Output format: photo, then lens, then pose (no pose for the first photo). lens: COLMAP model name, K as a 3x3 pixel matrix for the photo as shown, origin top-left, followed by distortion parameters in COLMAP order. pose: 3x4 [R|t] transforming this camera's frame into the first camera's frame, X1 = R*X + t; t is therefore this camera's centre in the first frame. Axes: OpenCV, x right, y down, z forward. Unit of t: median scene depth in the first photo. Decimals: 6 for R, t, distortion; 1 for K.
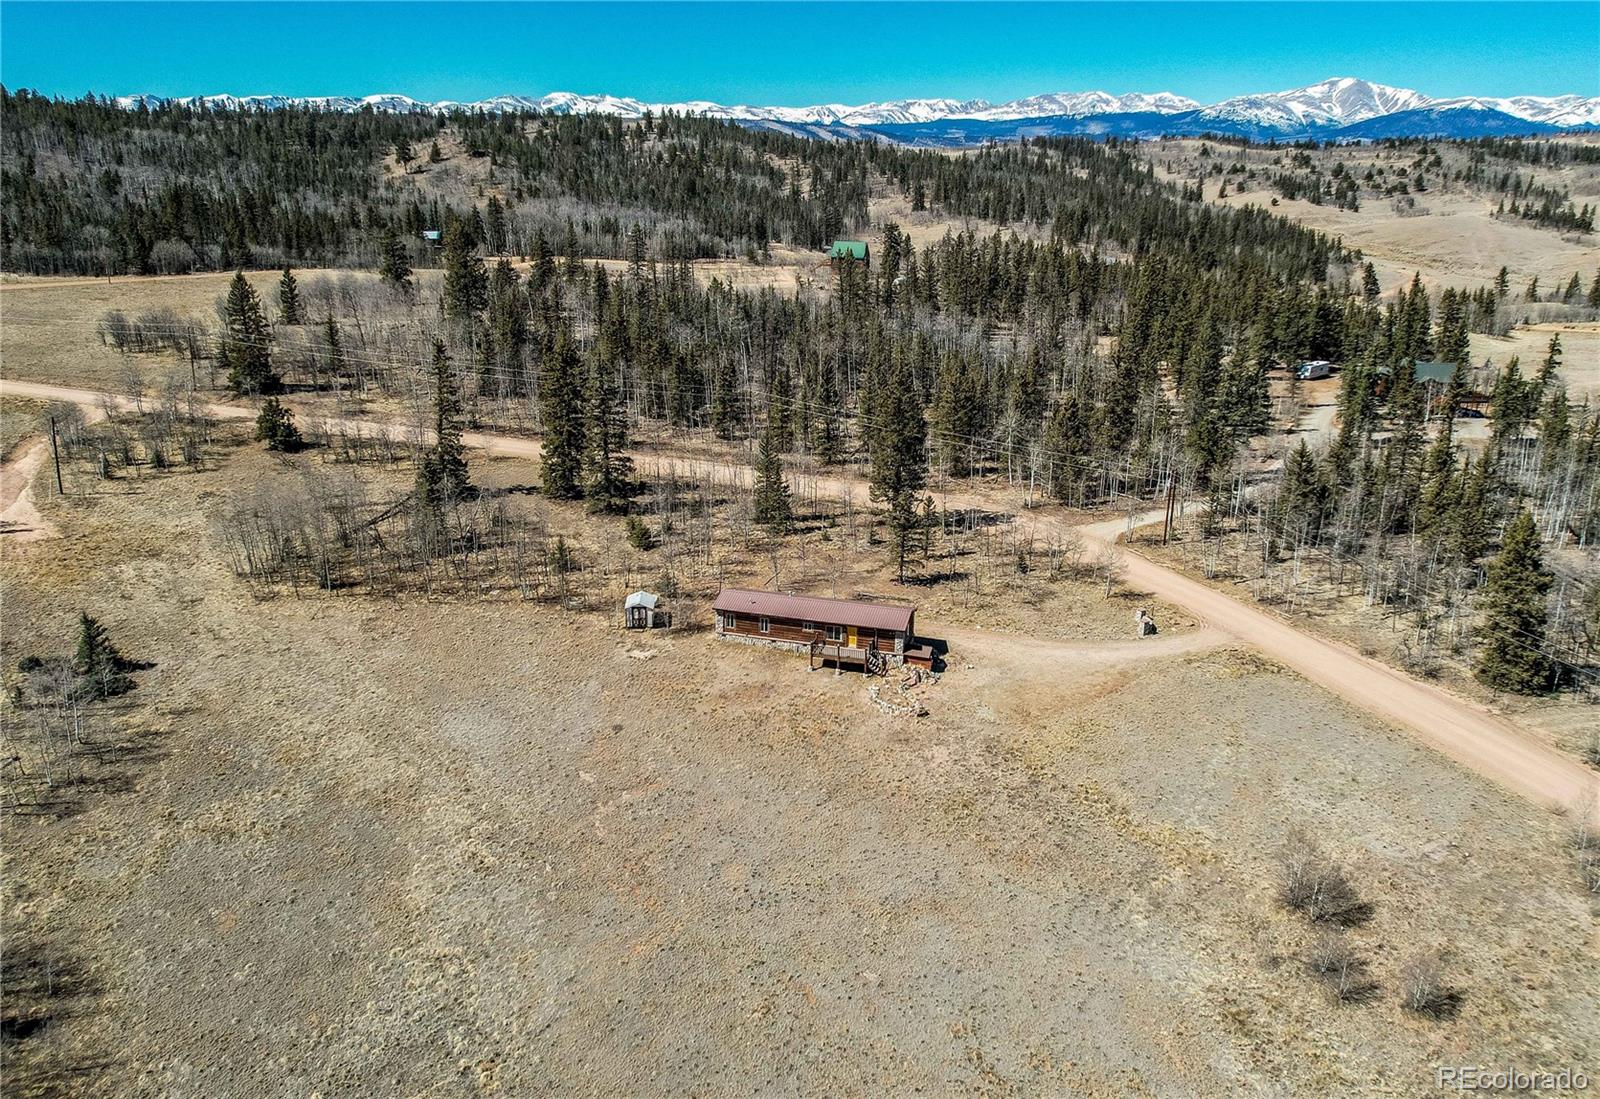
lens RADIAL K [[1267.0, 0, 800.0], [0, 1267.0, 549.5], [0, 0, 1]] dist [-0.034775, 0.008467]
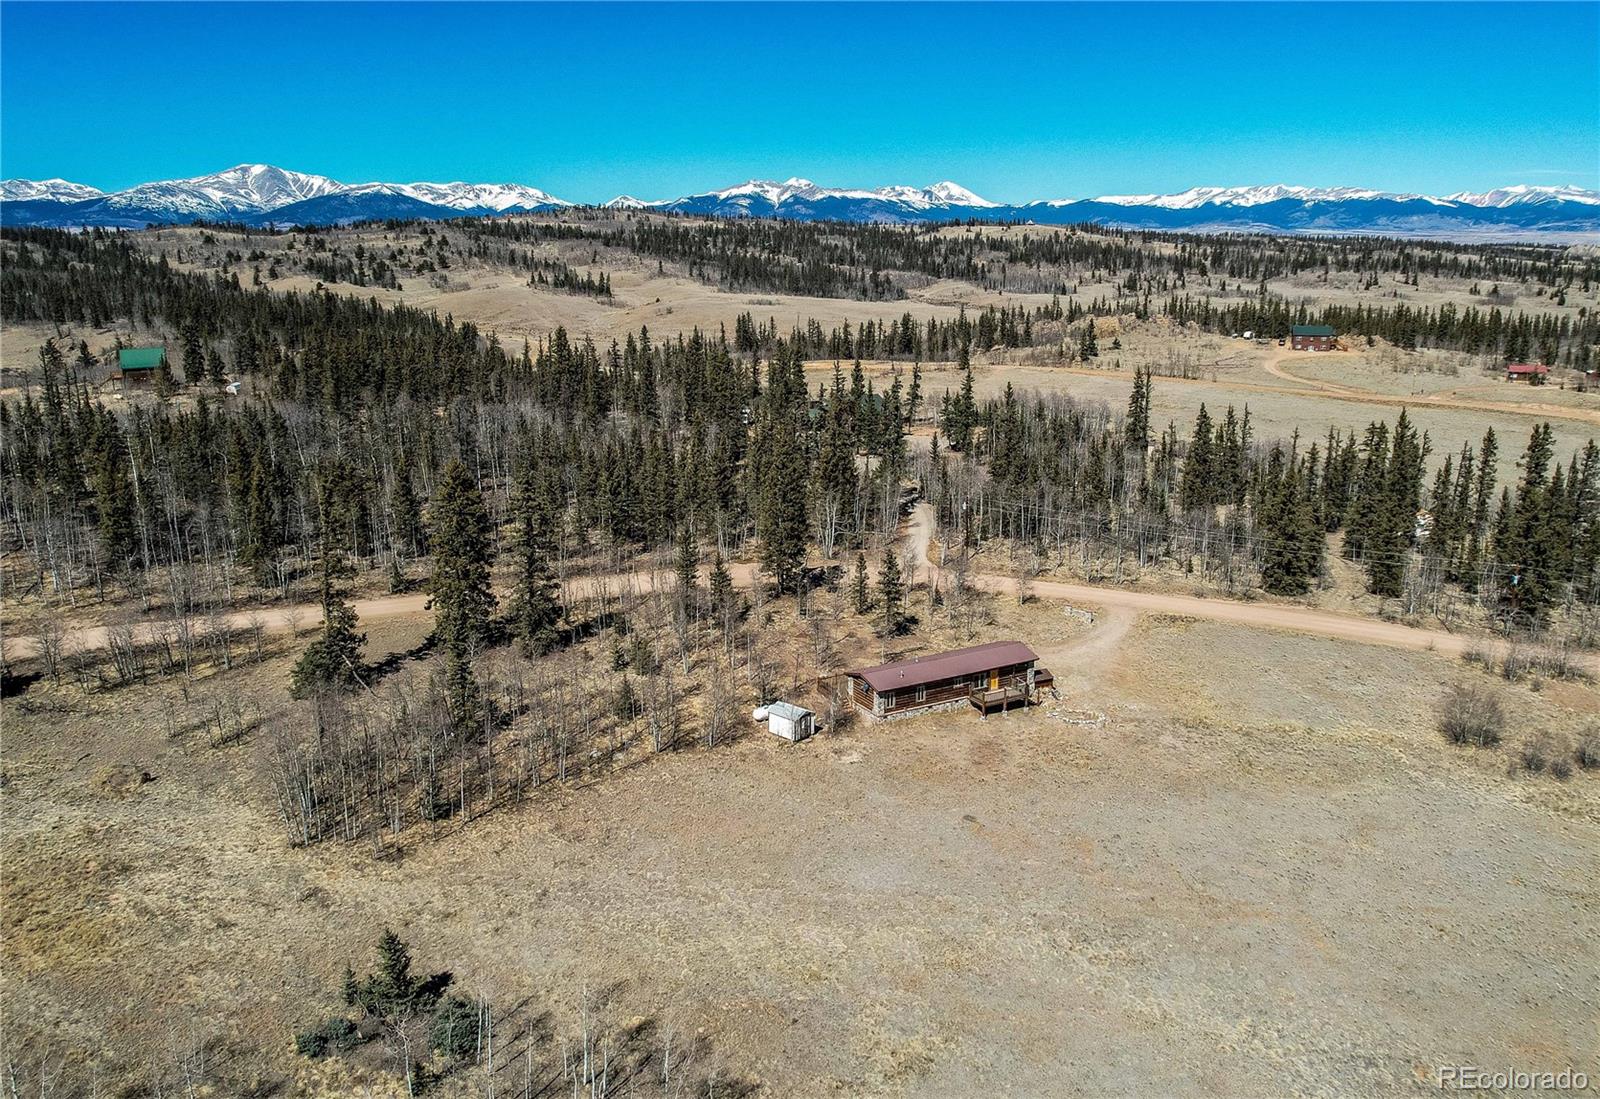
lens RADIAL K [[1294.3, 0, 812.3], [0, 1294.3, 544.5], [0, 0, 1]] dist [-0.041848, 0.032752]
pose [[0.696074, -0.185842, 0.693501, -0.581519], [0.235279, 0.971626, 0.024222, -0.074454], [-0.678325, 0.146306, 0.720048, 0.237998]]
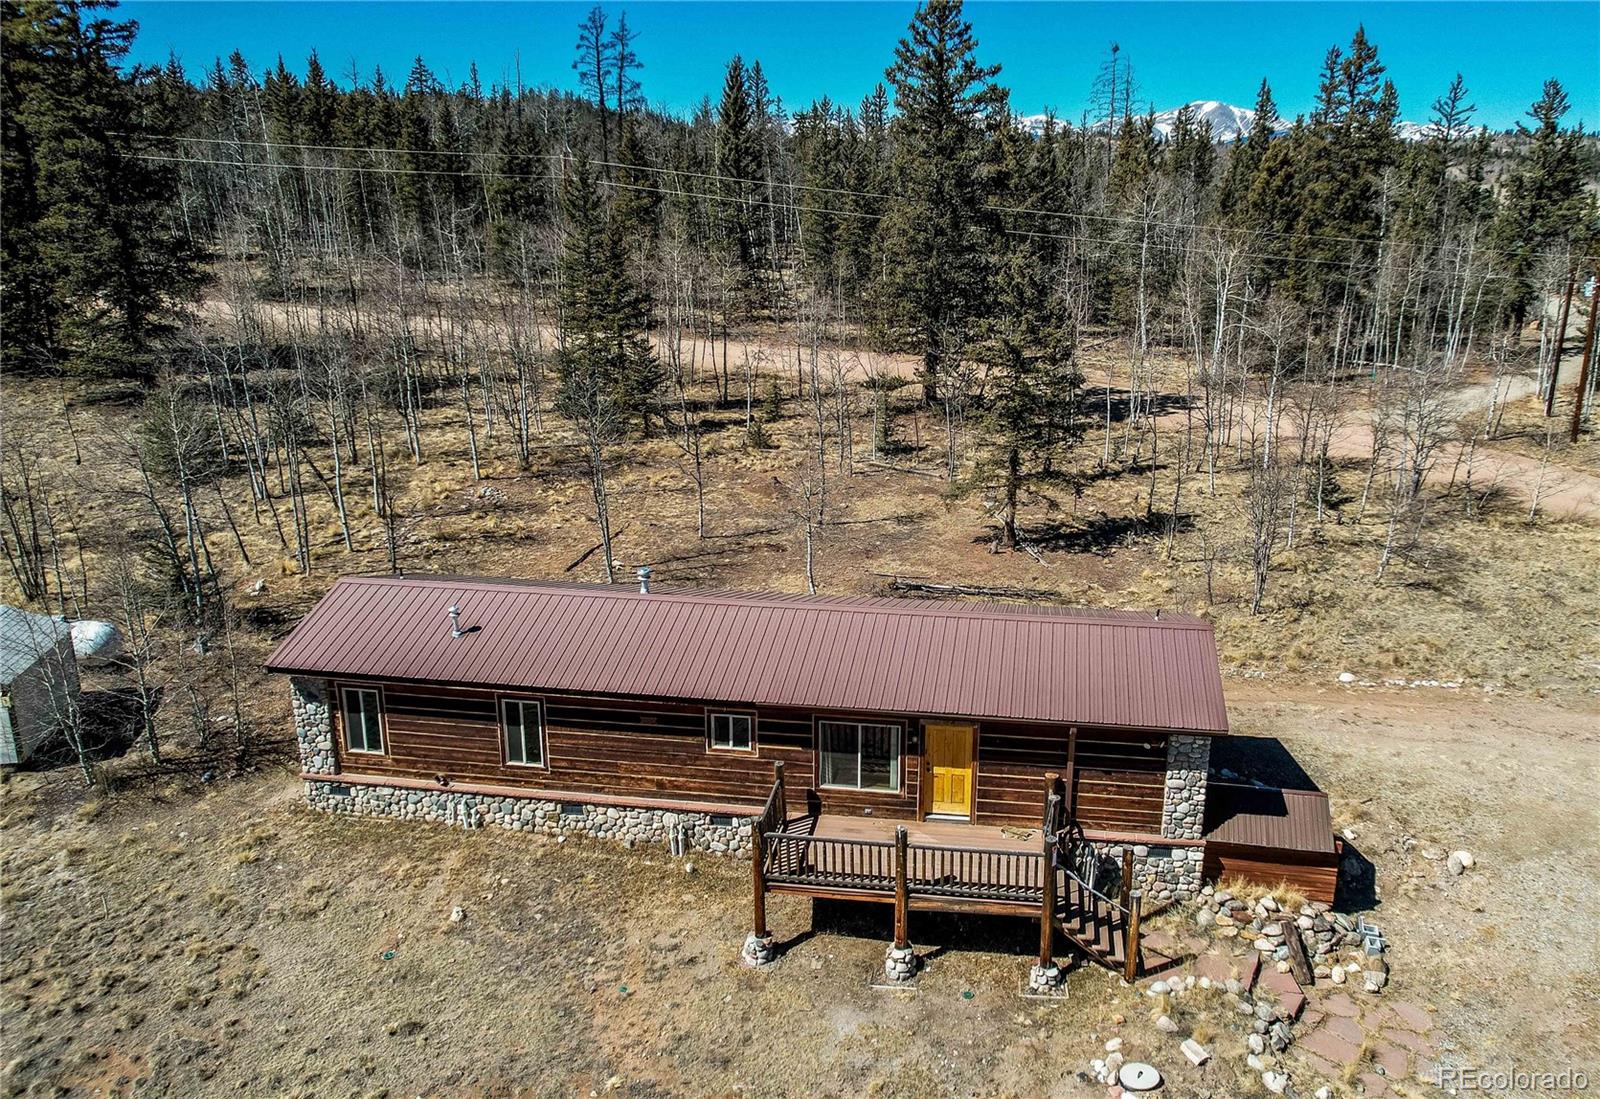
lens RADIAL K [[1264.9, 0, 902.7], [0, 1264.9, 546.4], [0, 0, 1]] dist [-0.054164, 0.054835]
pose [[0.985970, -0.042595, 0.161395, 0.001386], [0.046253, 0.998750, -0.018976, 0.026828], [-0.160385, 0.026175, 0.986707, 0.593908]]
